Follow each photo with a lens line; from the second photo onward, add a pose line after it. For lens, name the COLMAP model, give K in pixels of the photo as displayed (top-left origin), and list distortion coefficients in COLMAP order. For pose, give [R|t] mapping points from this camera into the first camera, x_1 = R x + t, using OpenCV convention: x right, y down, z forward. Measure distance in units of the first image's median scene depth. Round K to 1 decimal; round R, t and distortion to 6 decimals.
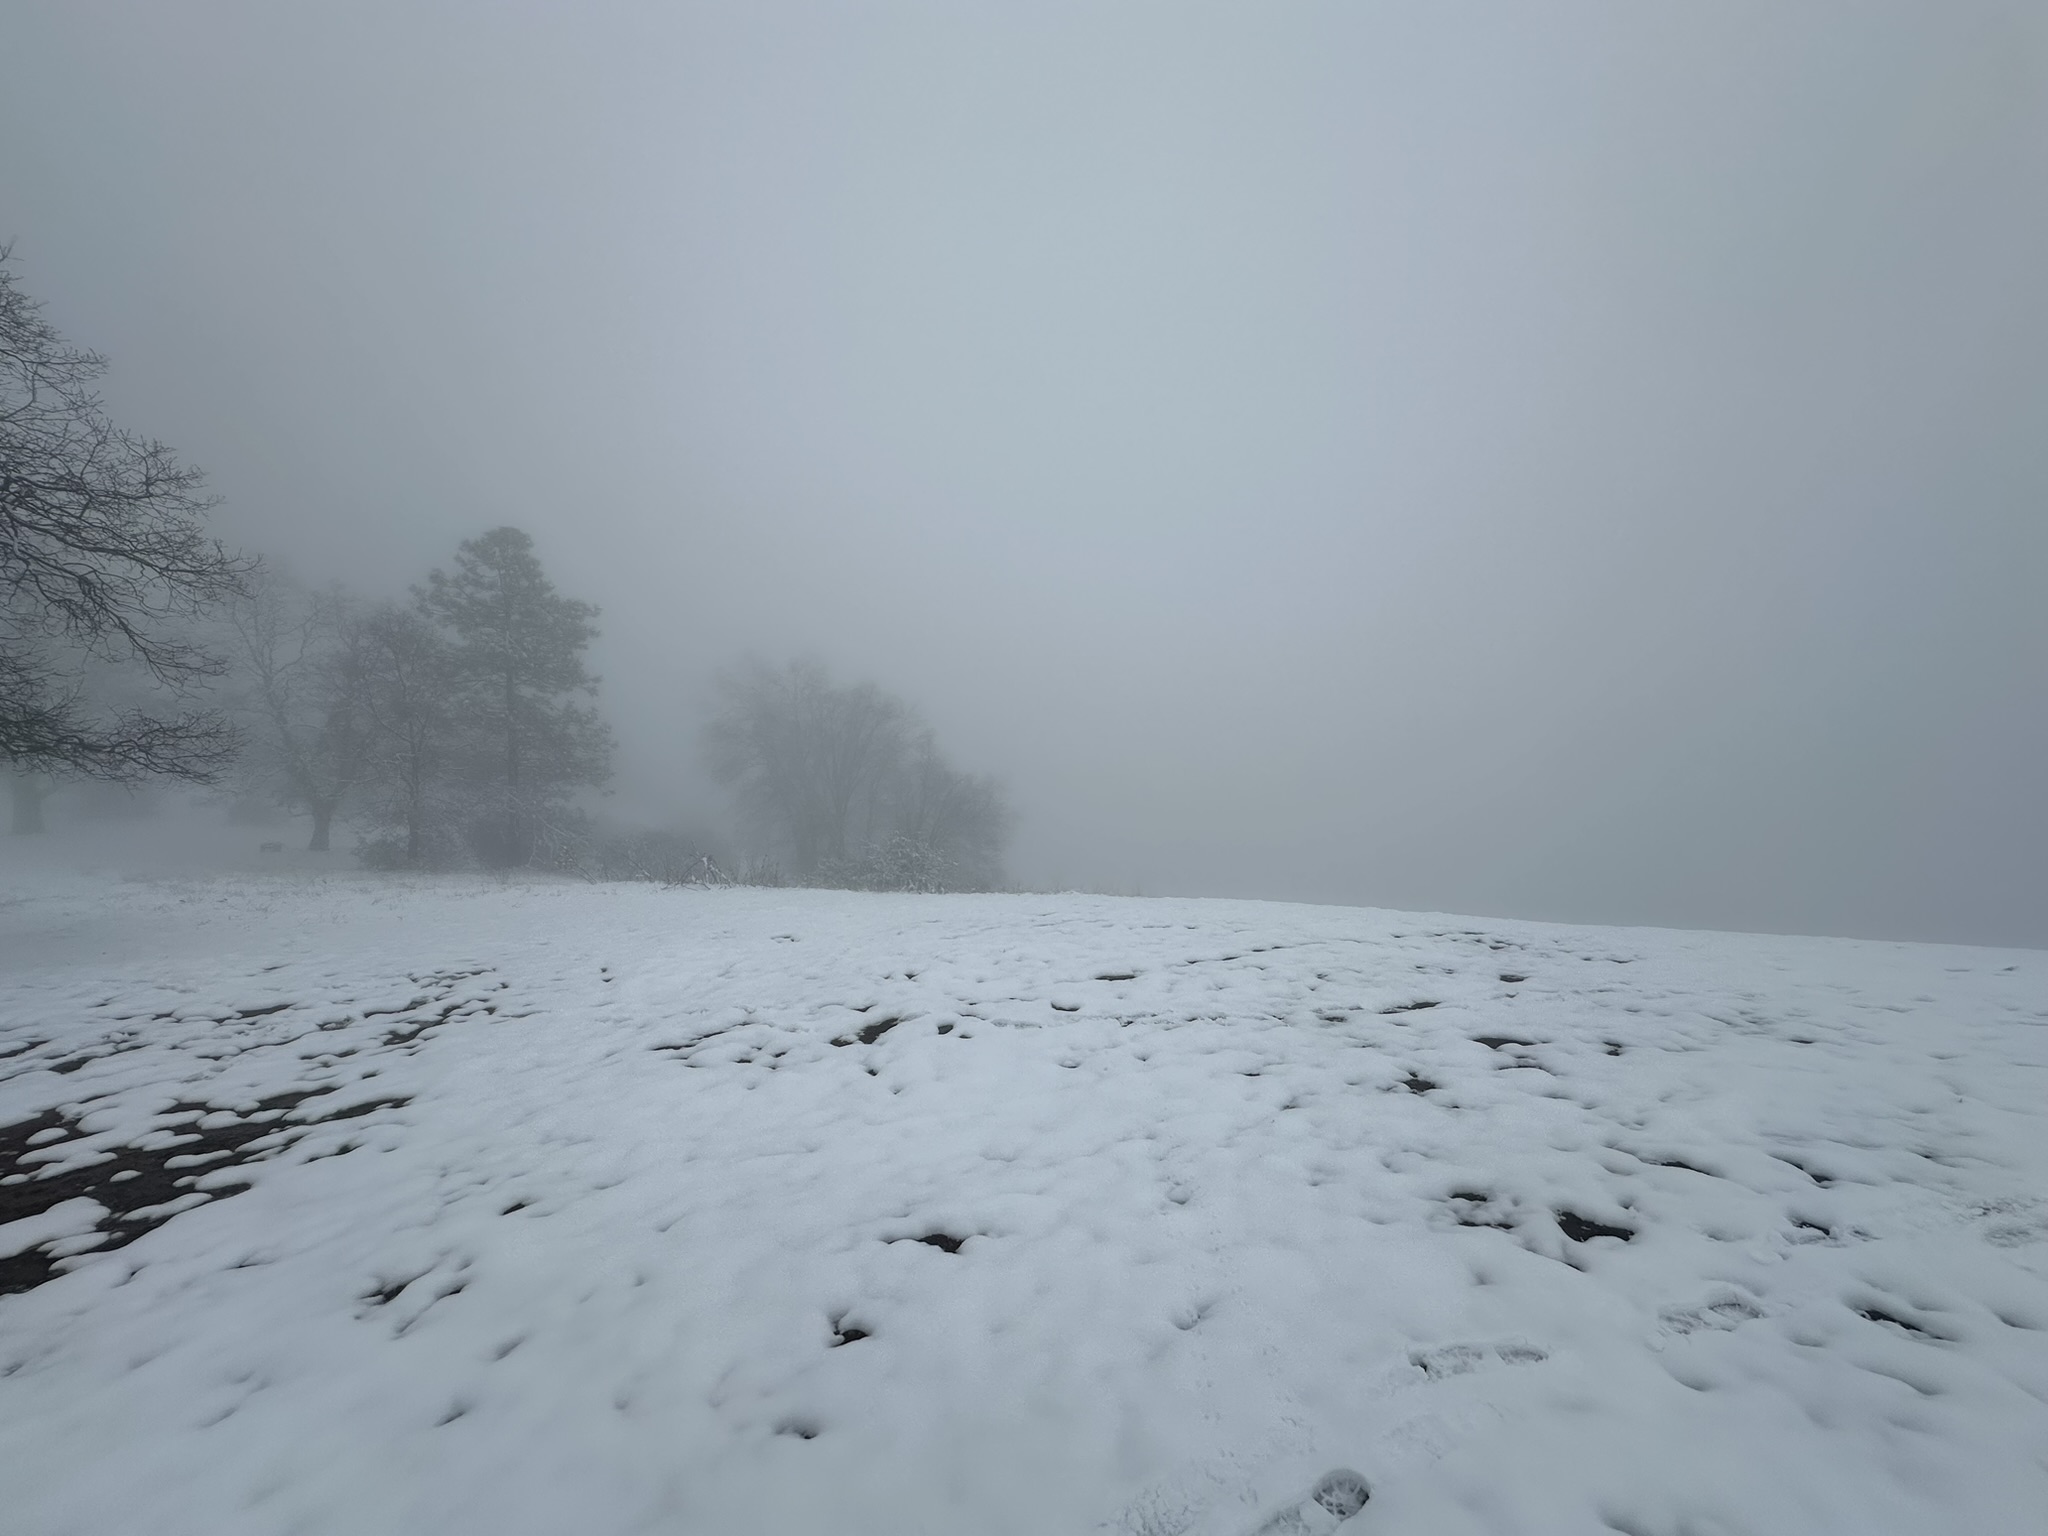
lens RADIAL K [[810.5, 0, 1036.3], [0, 810.5, 735.4], [0, 0, 1]] dist [0.003286, -0.000111]
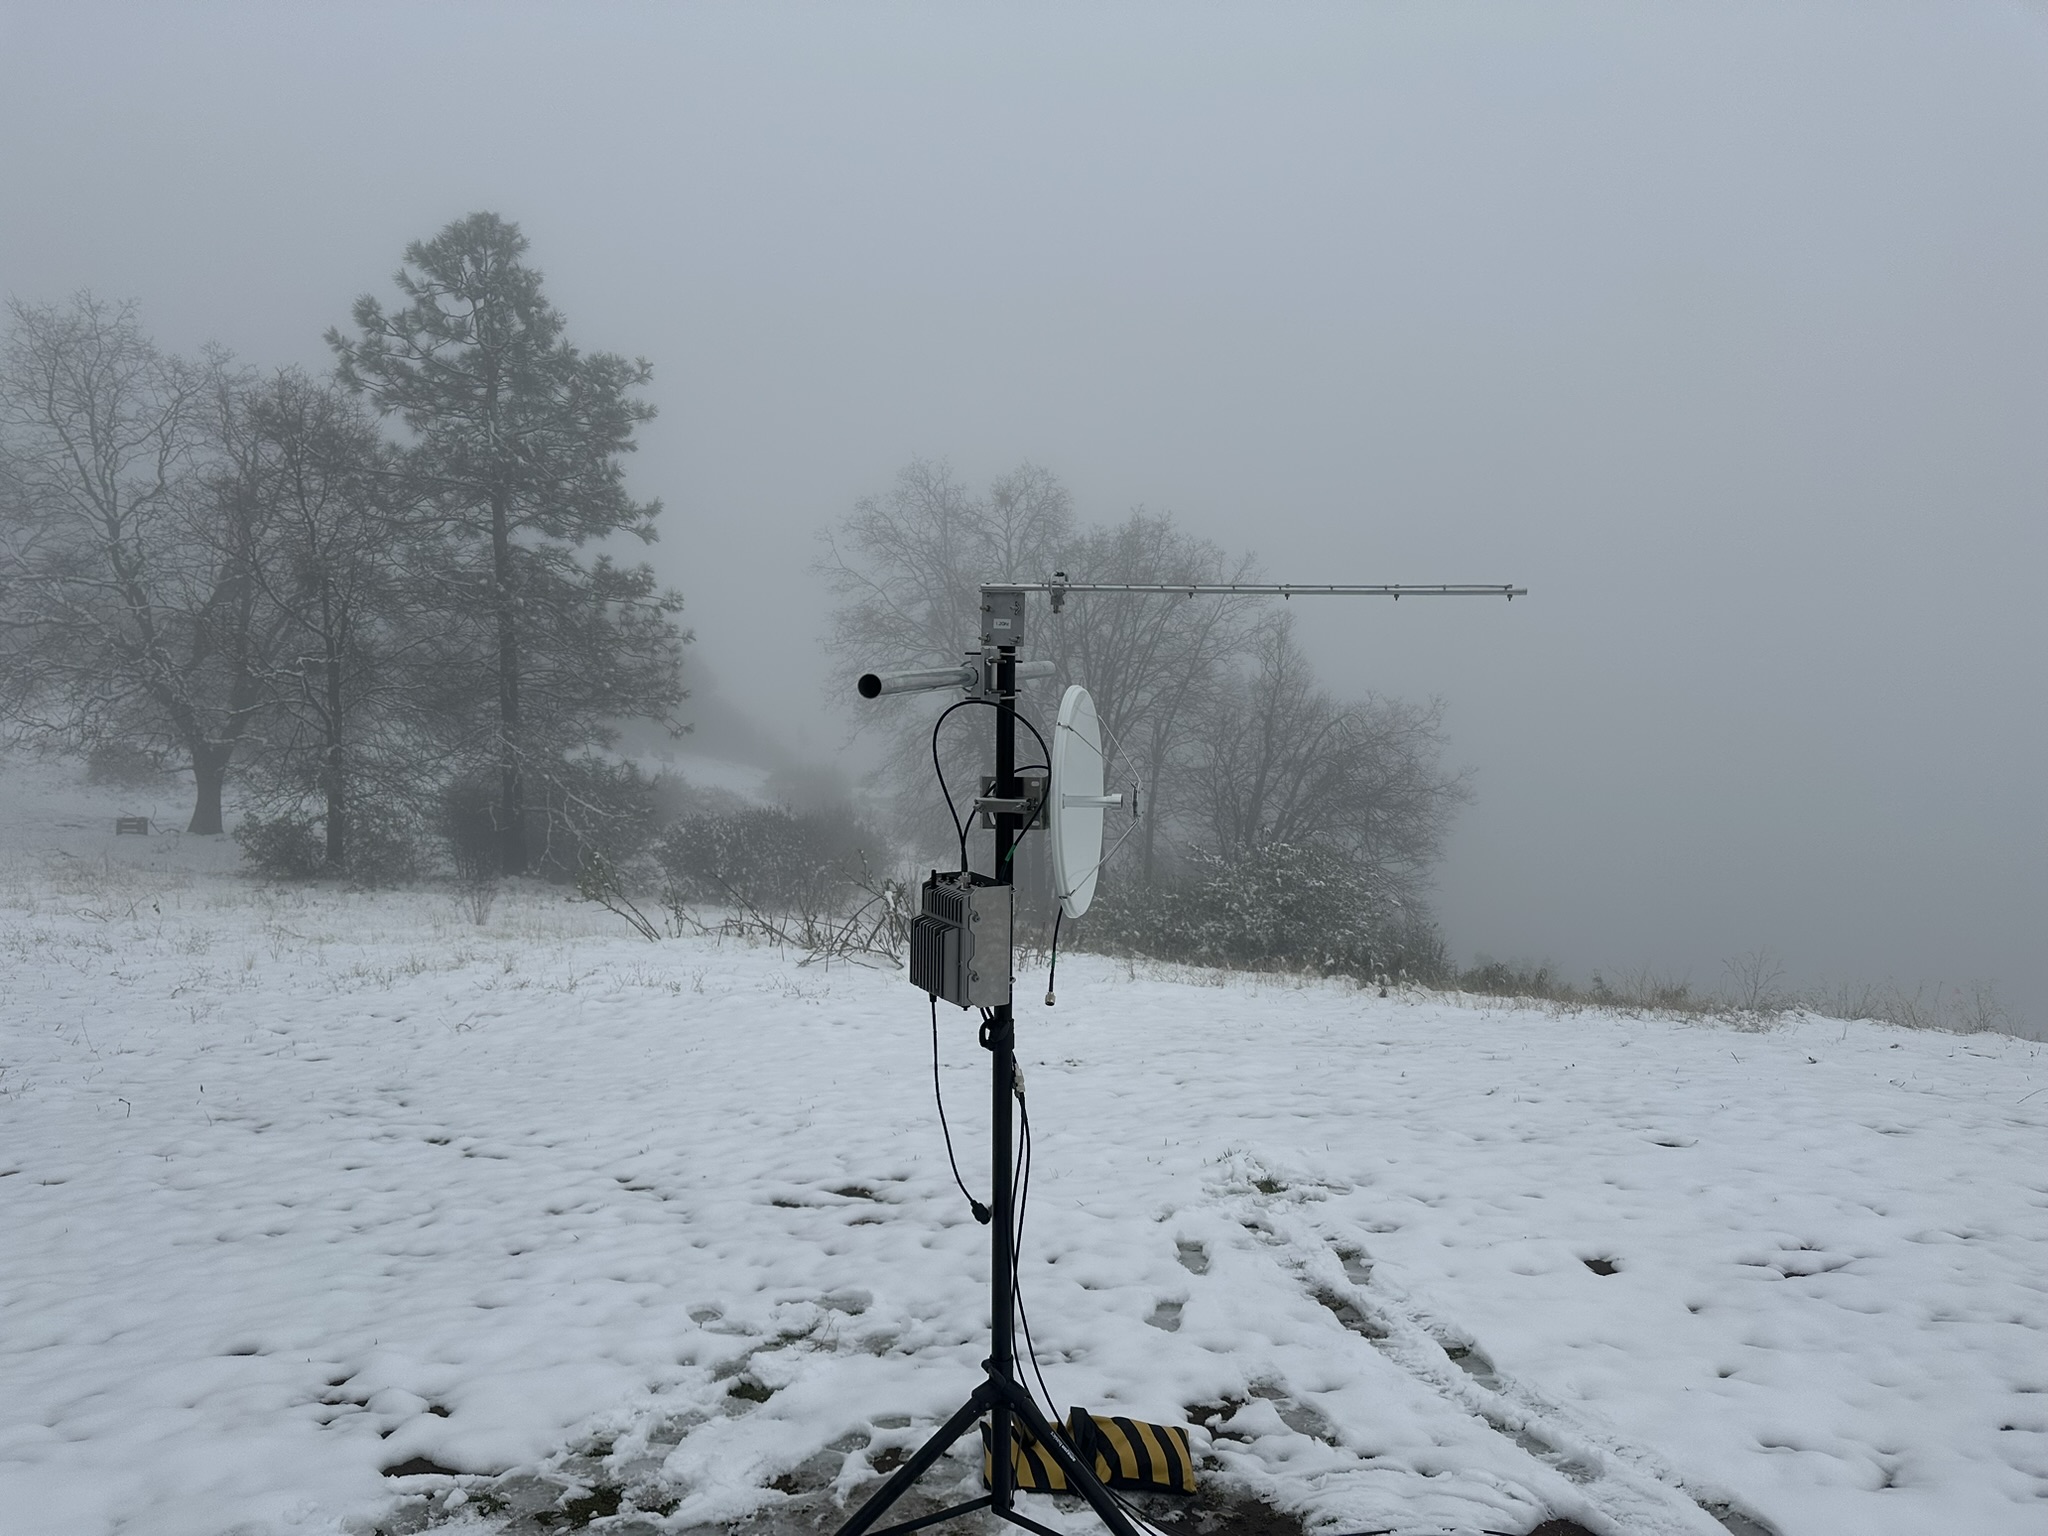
lens RADIAL K [[1437.5, 0, 1024.1], [0, 1437.5, 768.4], [0, 0, 1]] dist [0.016429, -0.002535]
pose [[0.968737, 0.017038, -0.247506, -0.096217], [0.004895, 0.996132, 0.087731, 0.013522], [0.248044, -0.086200, 0.964906, 0.185060]]
